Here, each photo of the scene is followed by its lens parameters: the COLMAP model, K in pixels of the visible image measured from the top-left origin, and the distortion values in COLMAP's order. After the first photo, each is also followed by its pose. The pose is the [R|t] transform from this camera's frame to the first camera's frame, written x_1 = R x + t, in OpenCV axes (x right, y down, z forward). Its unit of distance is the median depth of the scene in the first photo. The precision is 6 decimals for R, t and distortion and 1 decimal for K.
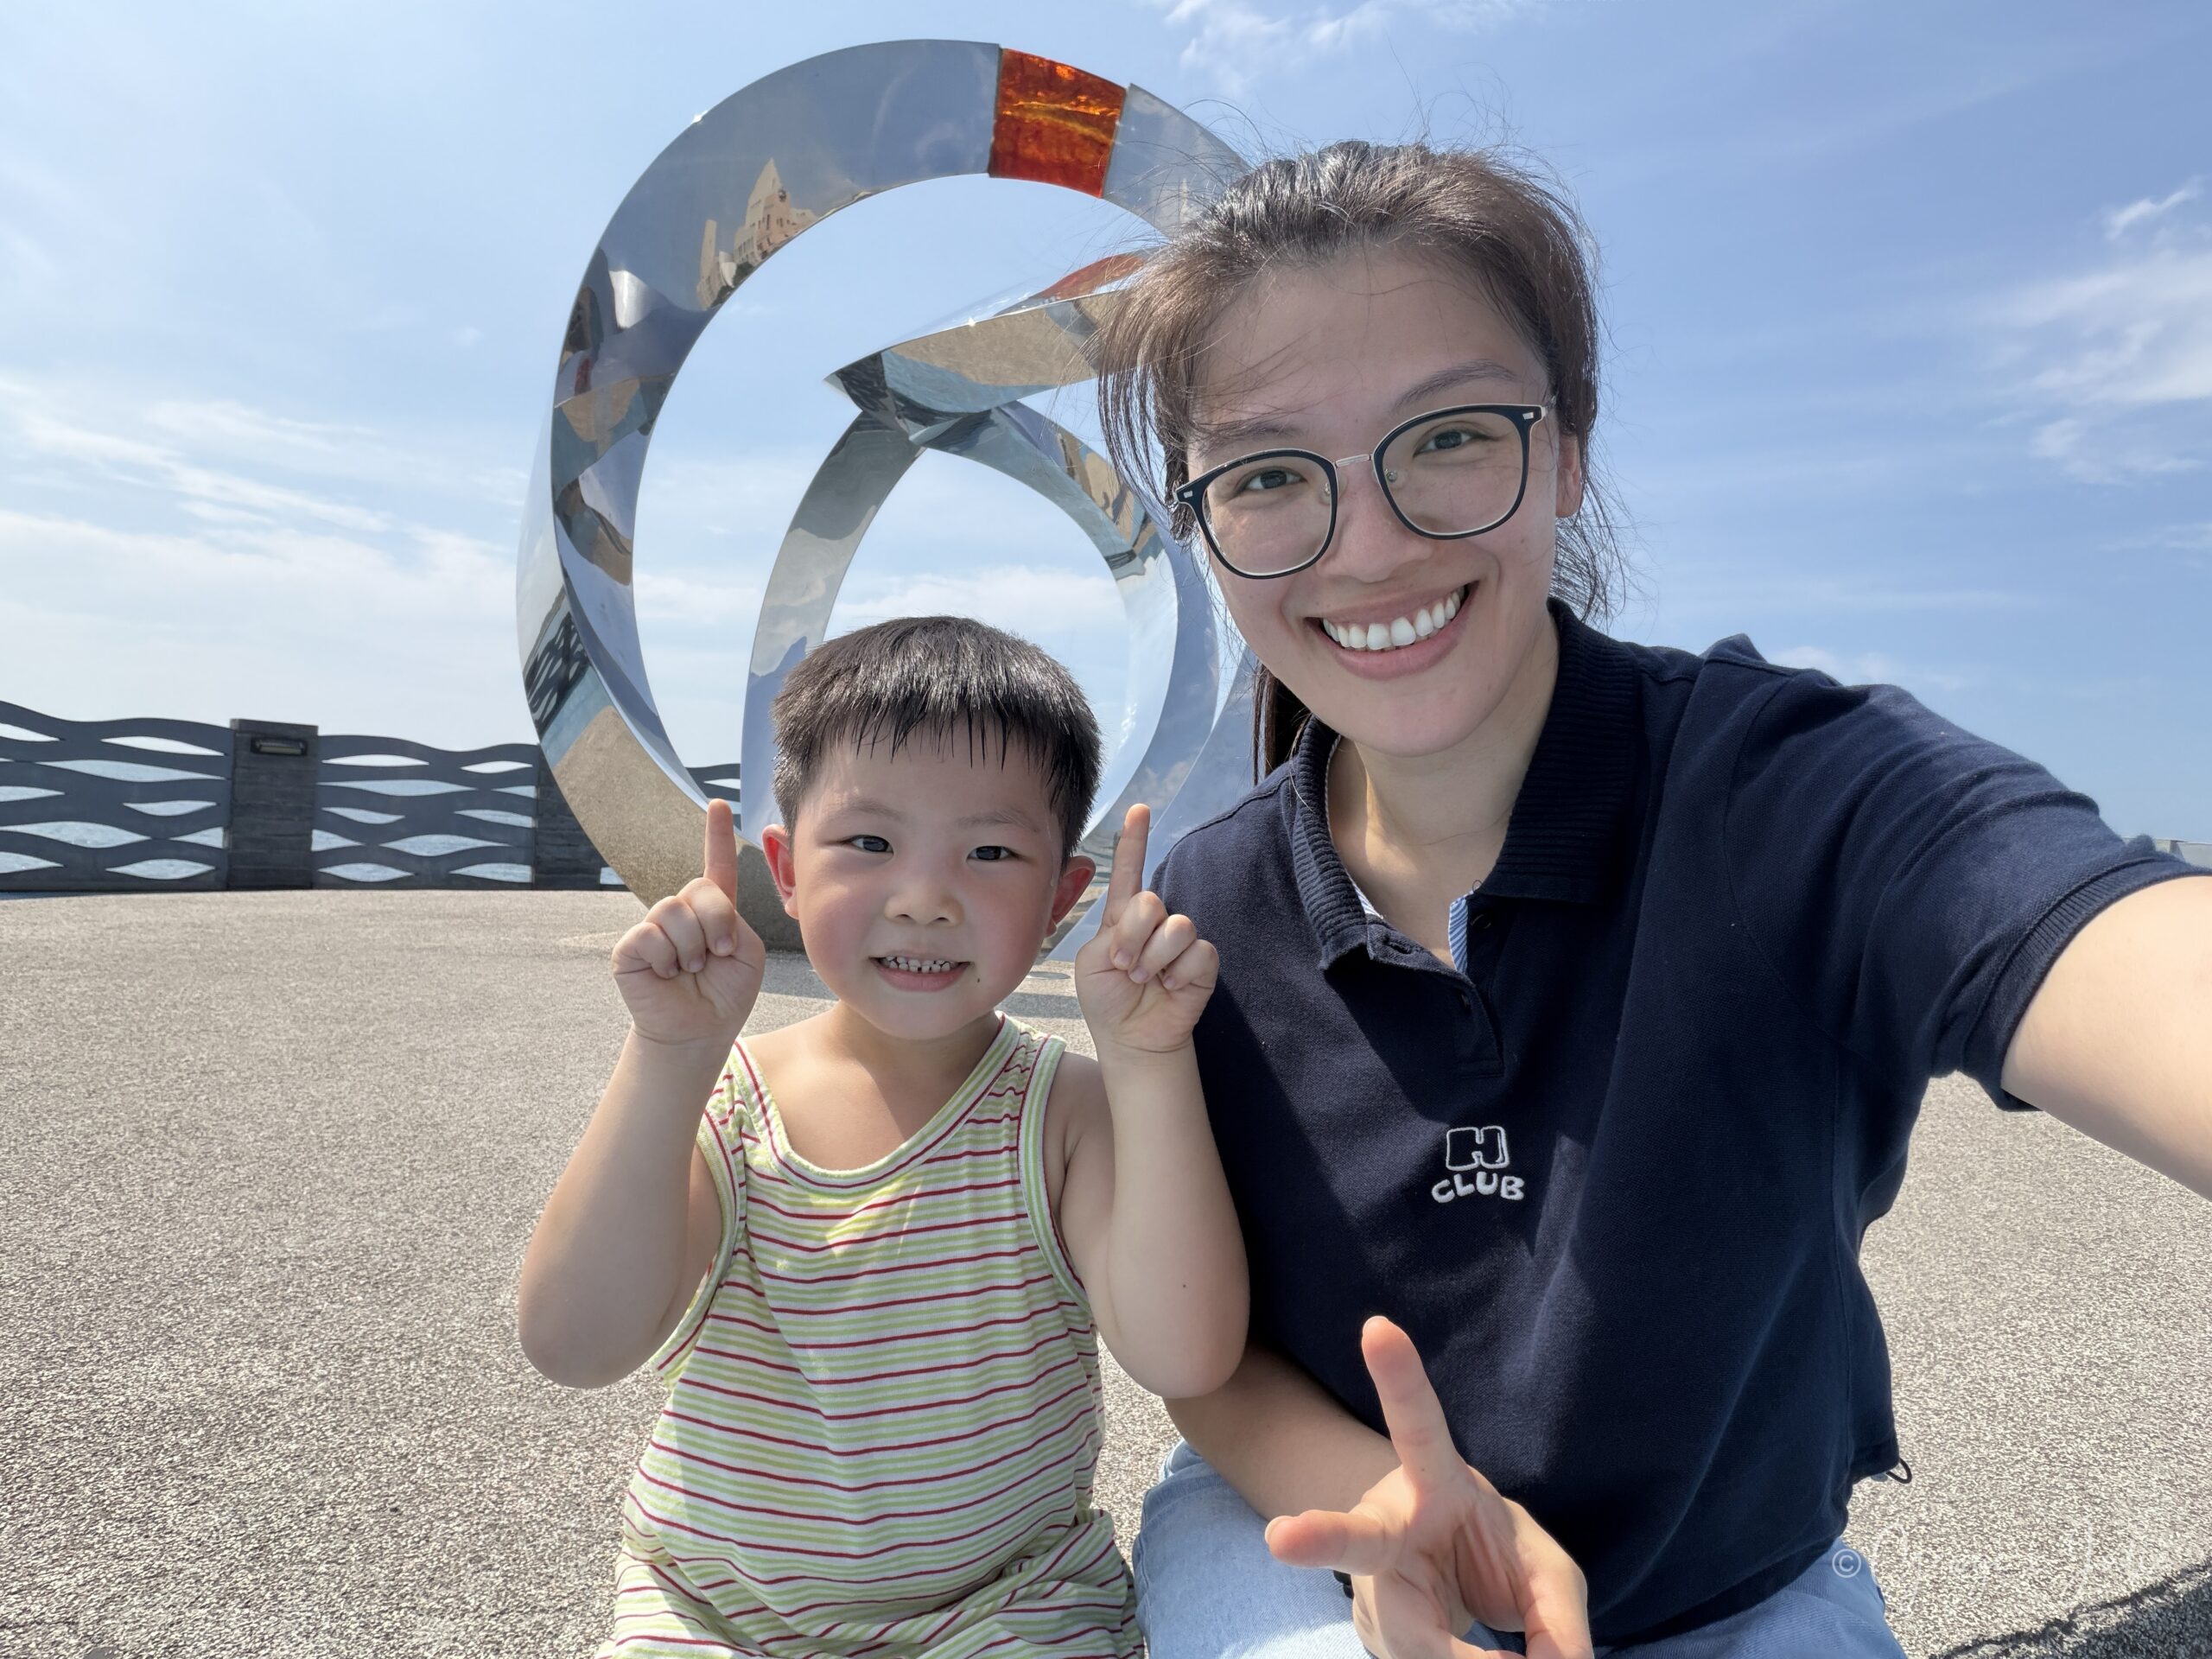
lens RADIAL K [[1305.1, 0, 1109.8], [0, 1305.1, 840.3], [0, 0, 1]] dist [-0.006224, 0.000388]
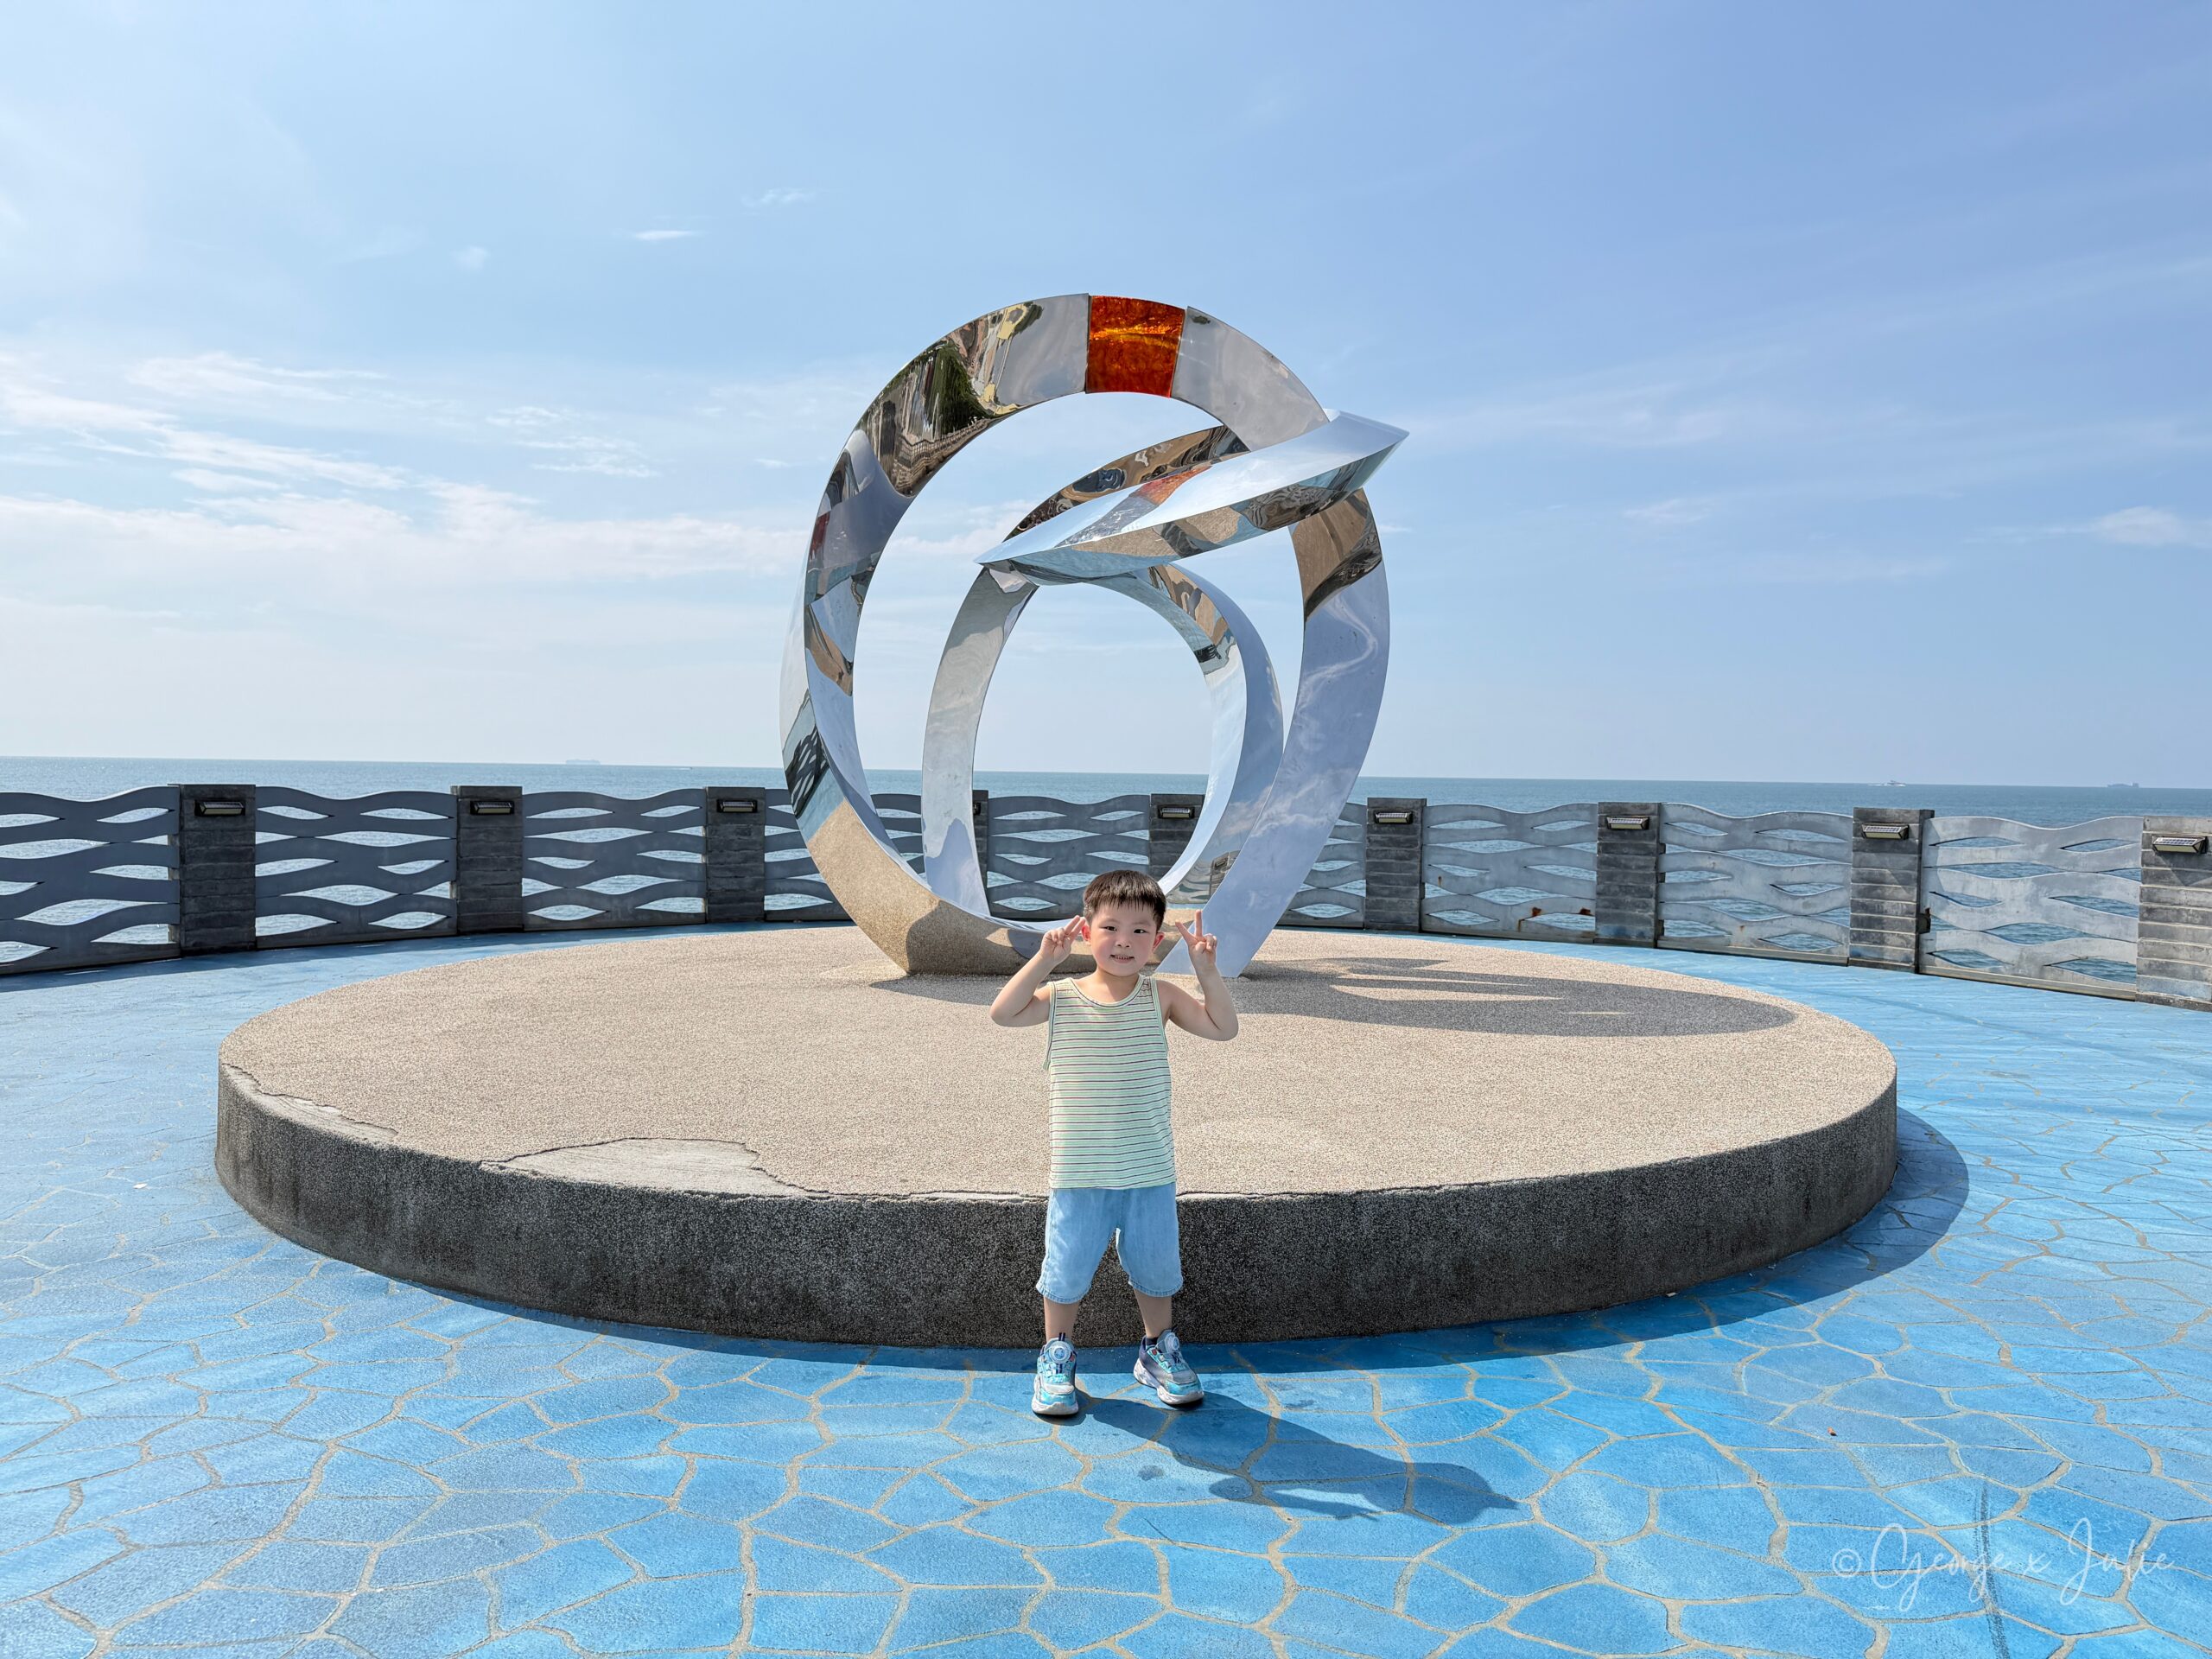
lens RADIAL K [[1554.2, 0, 1118.7], [0, 1554.2, 815.3], [0, 0, 1]] dist [0.005532, -0.007251]
pose [[0.994985, -0.053751, -0.084351, 0.027854], [0.054641, 0.998472, 0.008282, -0.045712], [0.083777, -0.012850, 0.996402, -0.317974]]
